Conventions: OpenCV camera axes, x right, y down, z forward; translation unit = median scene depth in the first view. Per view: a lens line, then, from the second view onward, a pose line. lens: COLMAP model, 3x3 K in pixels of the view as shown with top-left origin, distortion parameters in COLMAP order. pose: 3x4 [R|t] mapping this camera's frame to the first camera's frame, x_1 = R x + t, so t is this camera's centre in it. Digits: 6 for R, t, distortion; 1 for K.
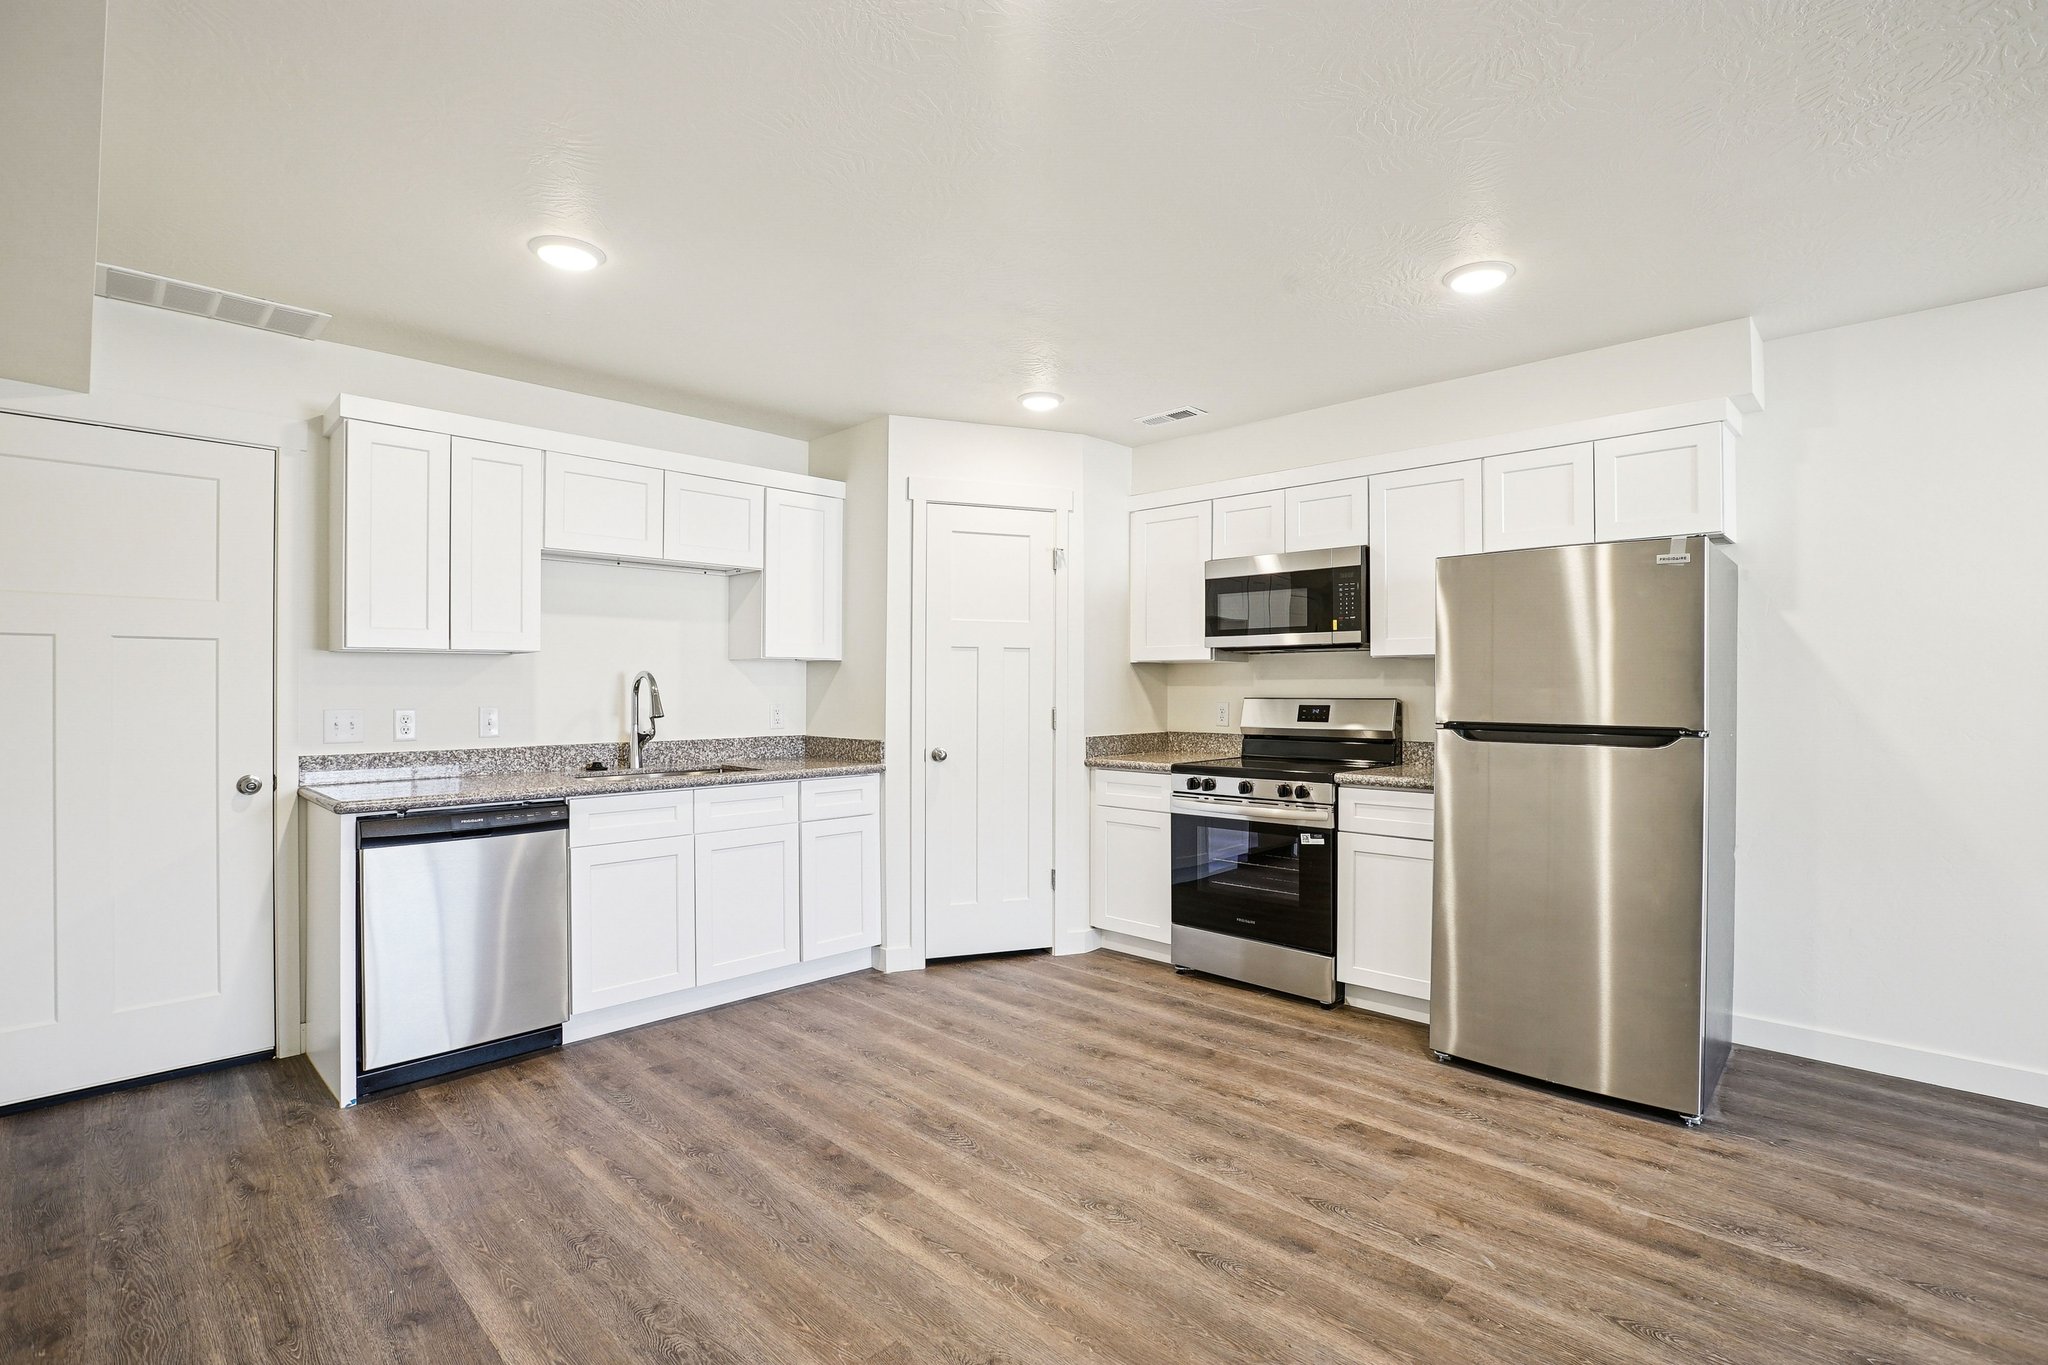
lens RADIAL K [[950.4, 0, 1024.0], [0, 950.4, 682.5], [0, 0, 1]] dist [-0.054239, 0.018372]
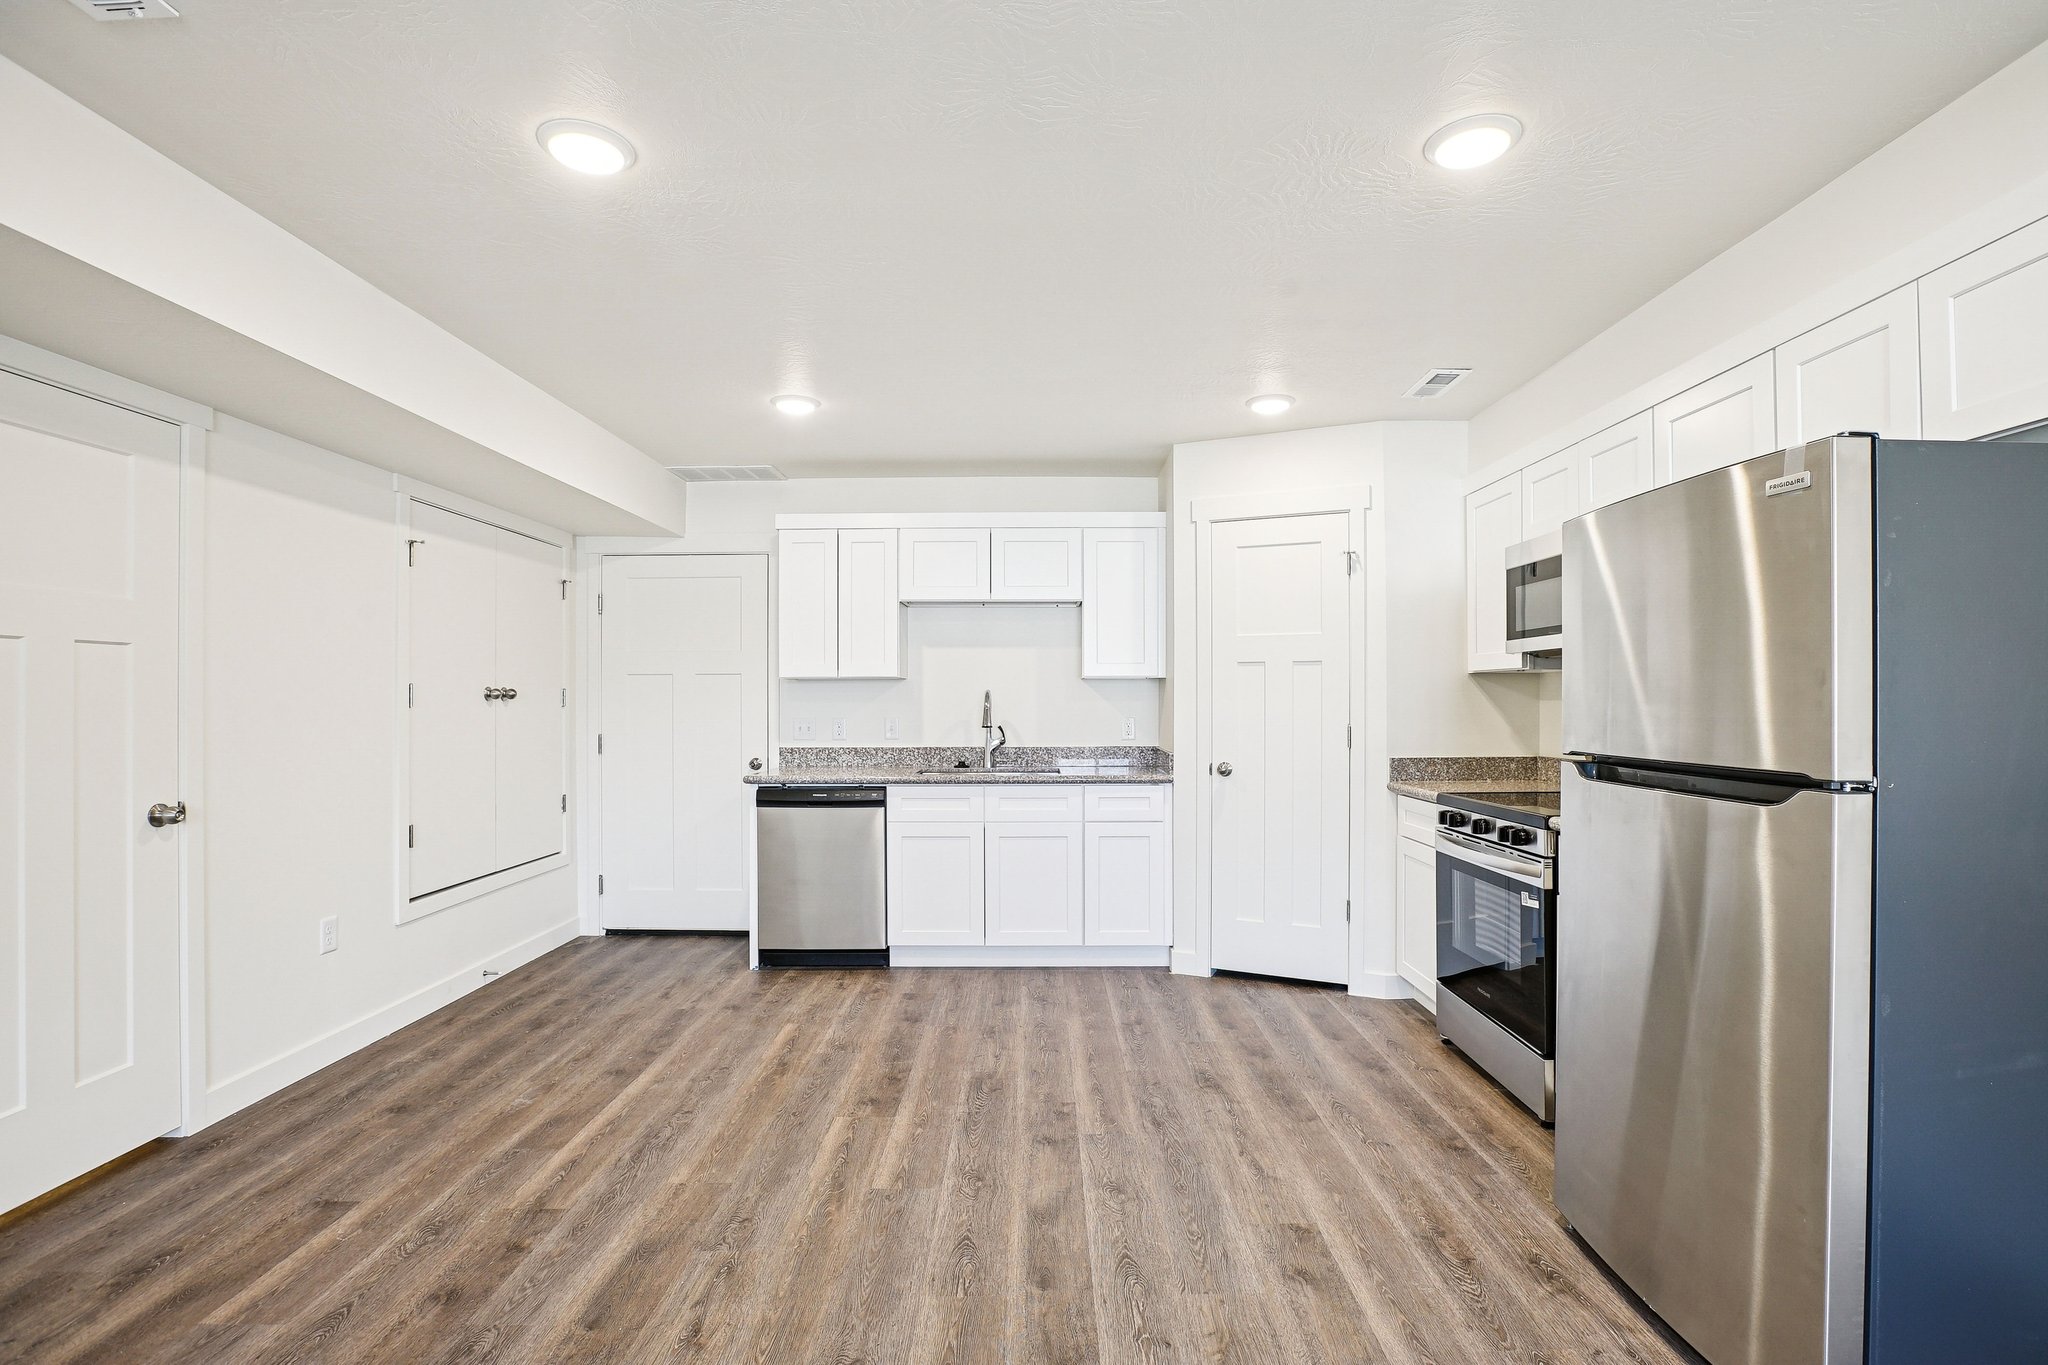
lens RADIAL K [[933.9, 0, 1025.0], [0, 933.9, 689.8], [0, 0, 1]] dist [-0.081301, 0.044158]
pose [[0.690063, -0.010614, -0.723671, 0.617853], [0.005886, 0.999942, -0.009053, -0.001087], [0.723725, 0.001988, 0.690086, 0.209325]]
